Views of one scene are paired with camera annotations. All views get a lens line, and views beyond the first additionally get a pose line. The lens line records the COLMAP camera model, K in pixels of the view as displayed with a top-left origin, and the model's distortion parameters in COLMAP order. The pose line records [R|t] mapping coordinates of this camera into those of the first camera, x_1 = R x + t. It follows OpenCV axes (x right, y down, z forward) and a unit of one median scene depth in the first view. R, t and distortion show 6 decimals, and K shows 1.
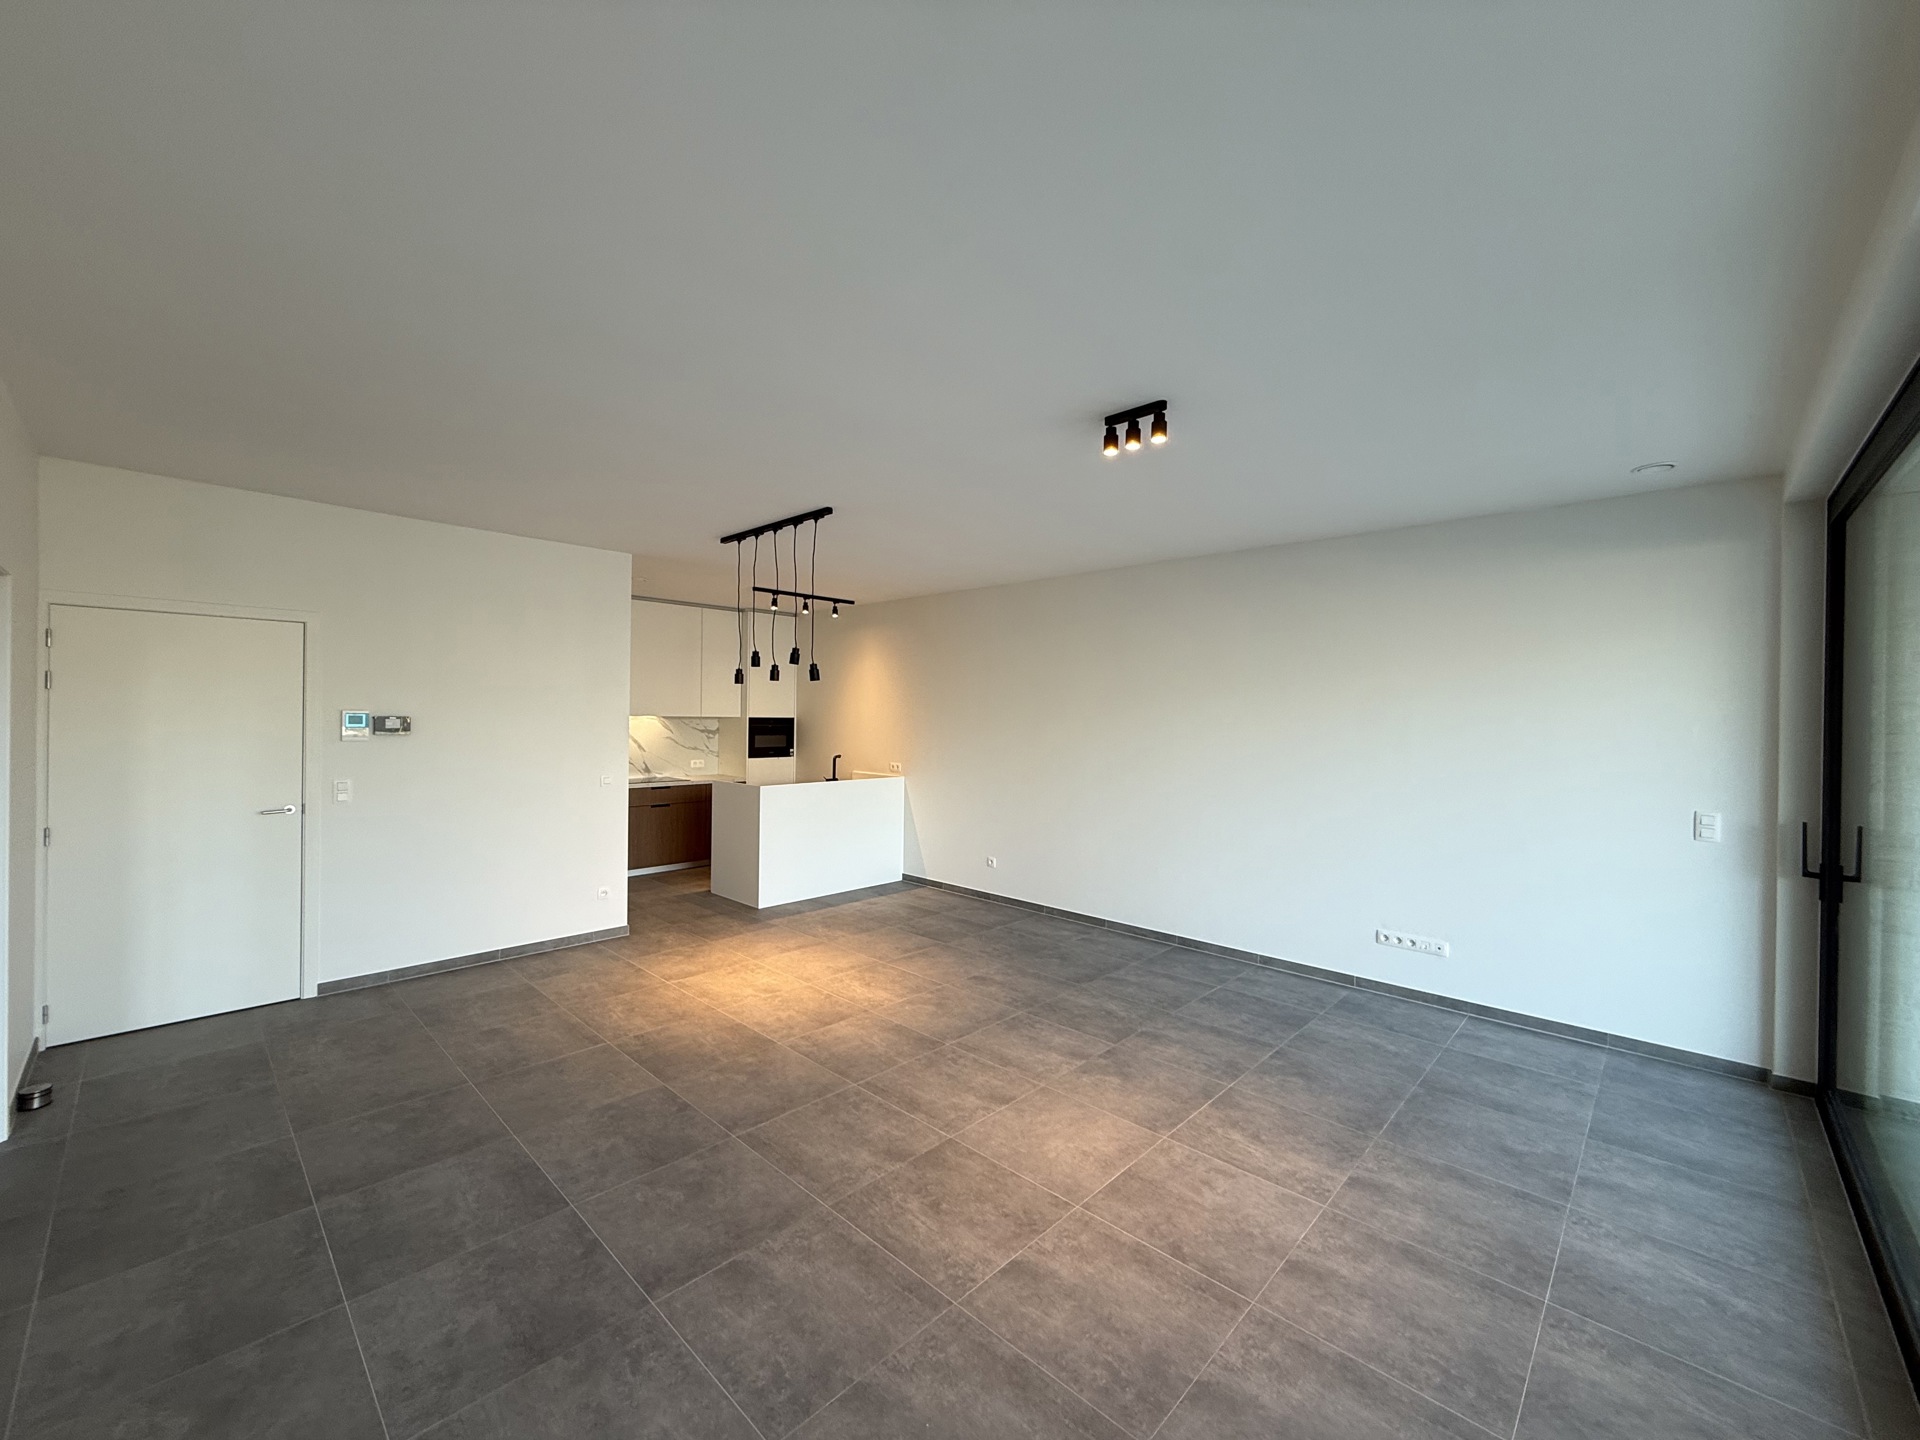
lens RADIAL K [[765.2, 0, 954.0], [0, 765.2, 717.5], [0, 0, 1]] dist [-0.000027, 0.000272]
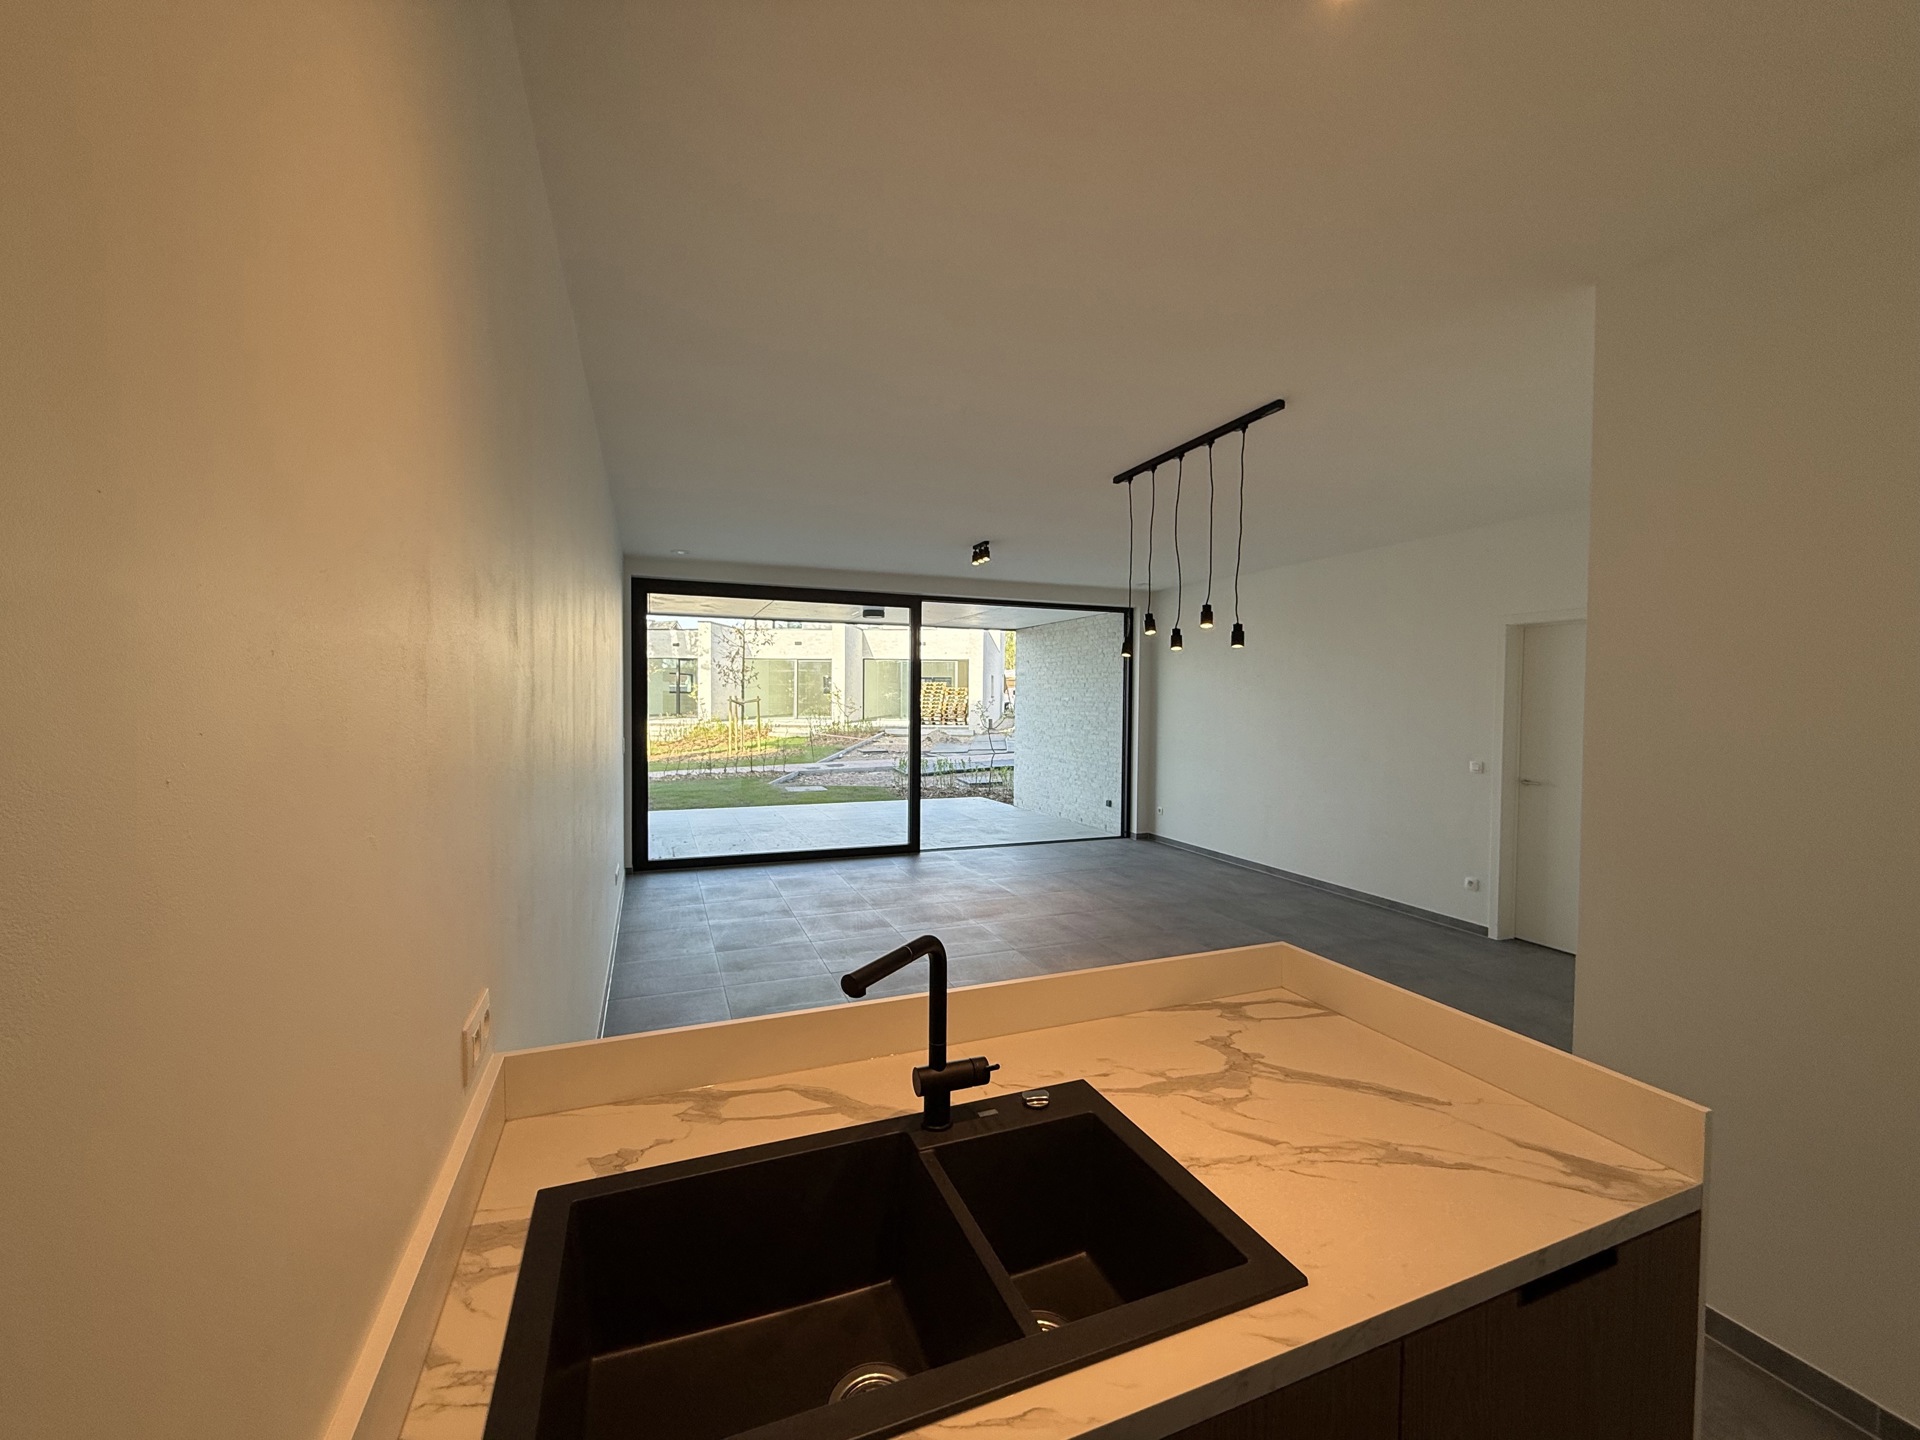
lens RADIAL K [[765.2, 0, 954.0], [0, 765.2, 717.5], [0, 0, 1]] dist [-0.000027, 0.000272]
pose [[-0.908495, -0.034368, 0.416479, -0.336830], [-0.021314, 0.999126, 0.035955, -0.001388], [-0.417351, 0.023788, -0.908434, 1.713423]]
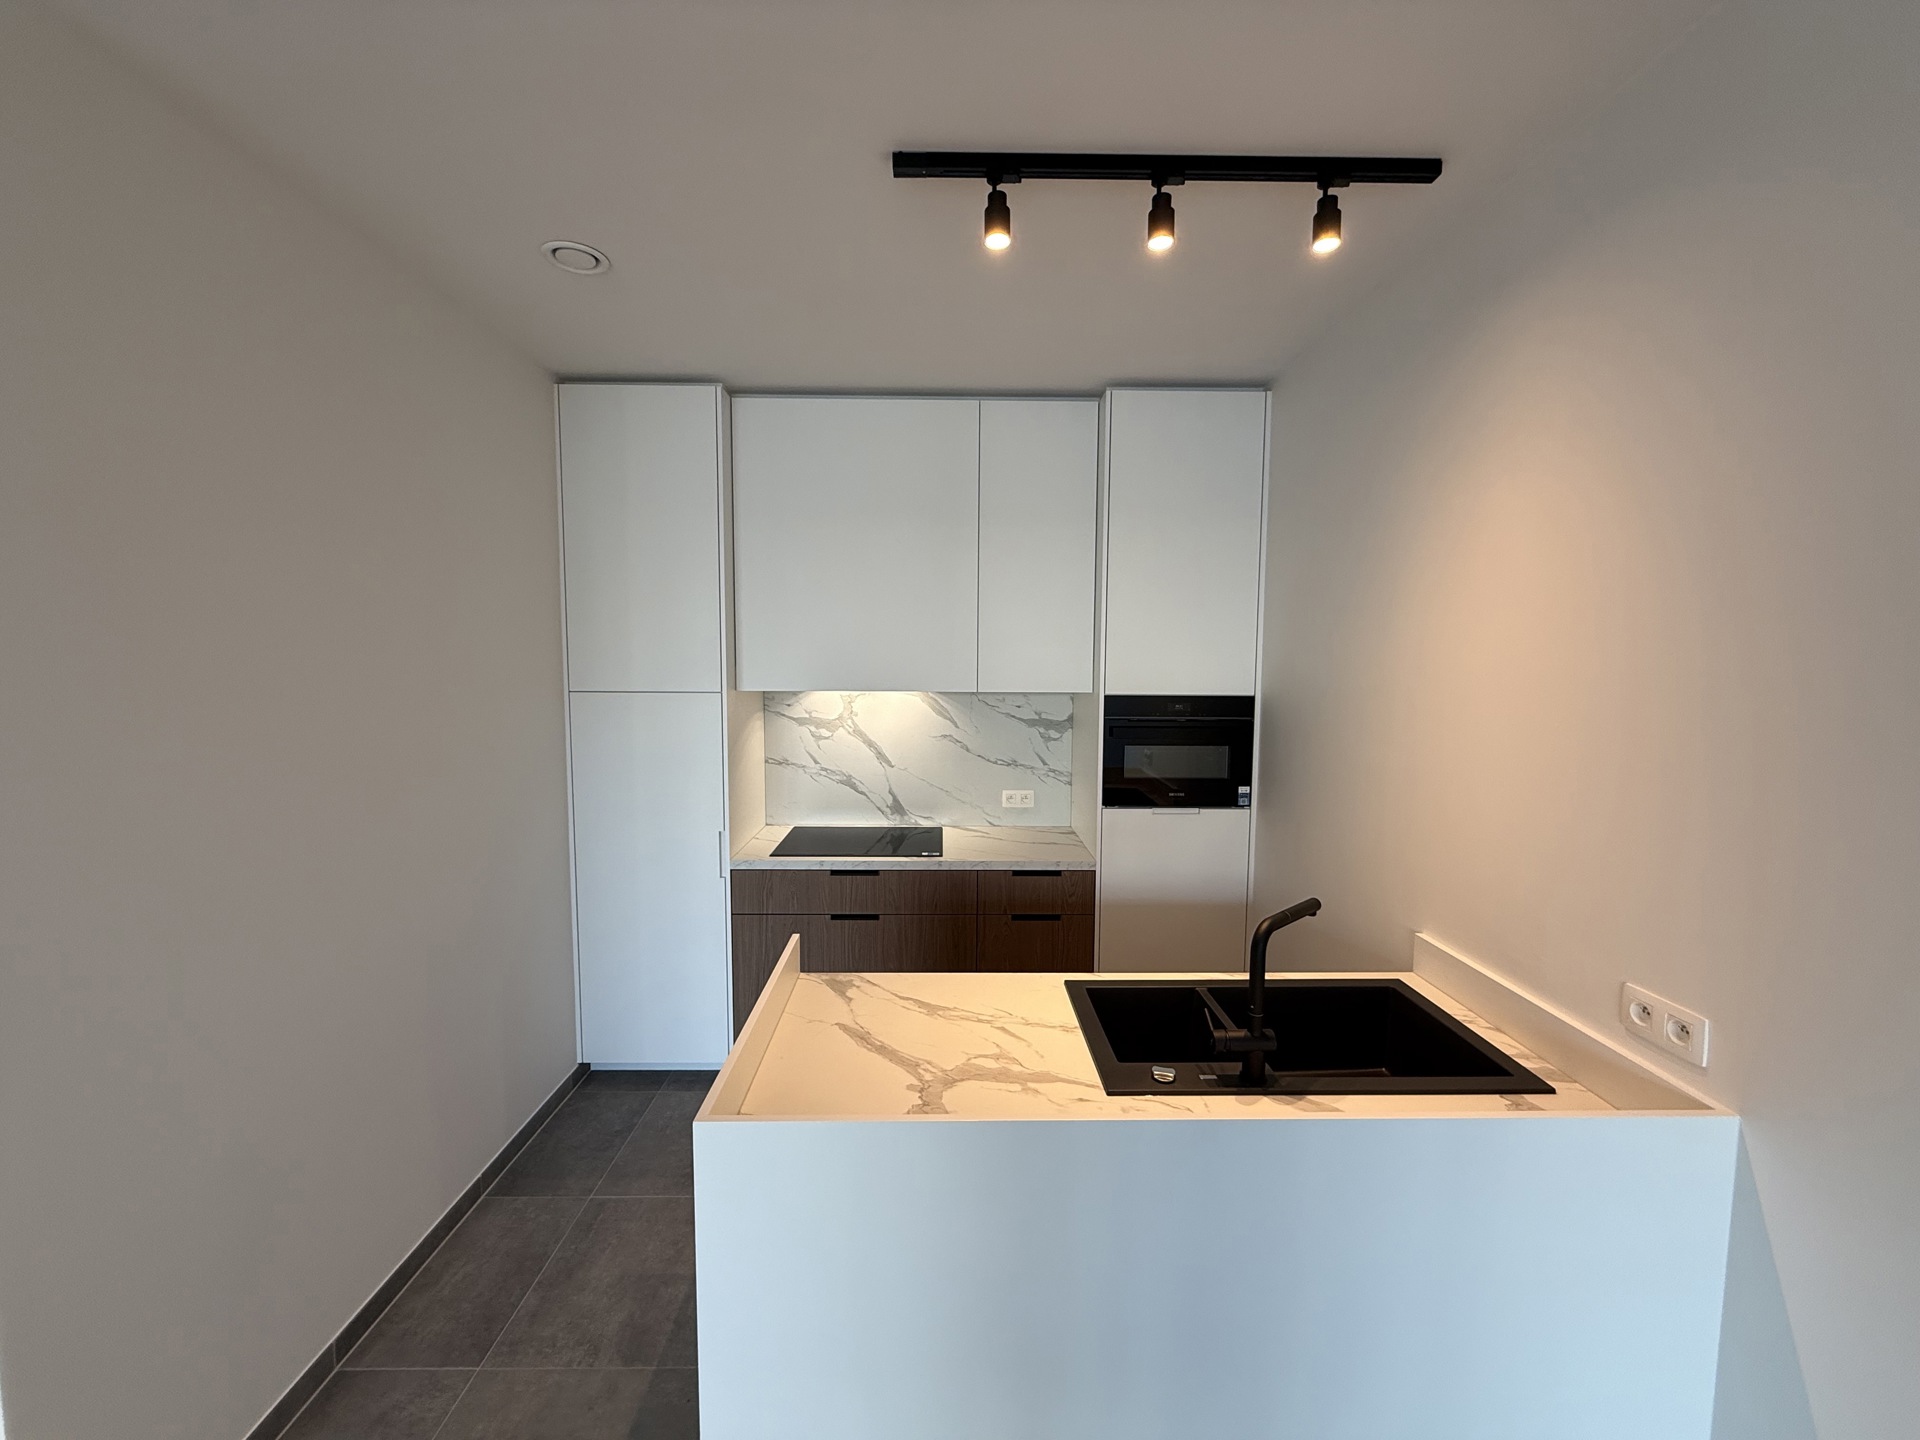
lens RADIAL K [[765.2, 0, 954.0], [0, 765.2, 717.5], [0, 0, 1]] dist [-0.000027, 0.000272]
pose [[0.699182, 0.048333, -0.713308, -0.107130], [0.003176, 0.997492, 0.070702, -0.025949], [0.714936, -0.051699, 0.697276, 1.205600]]
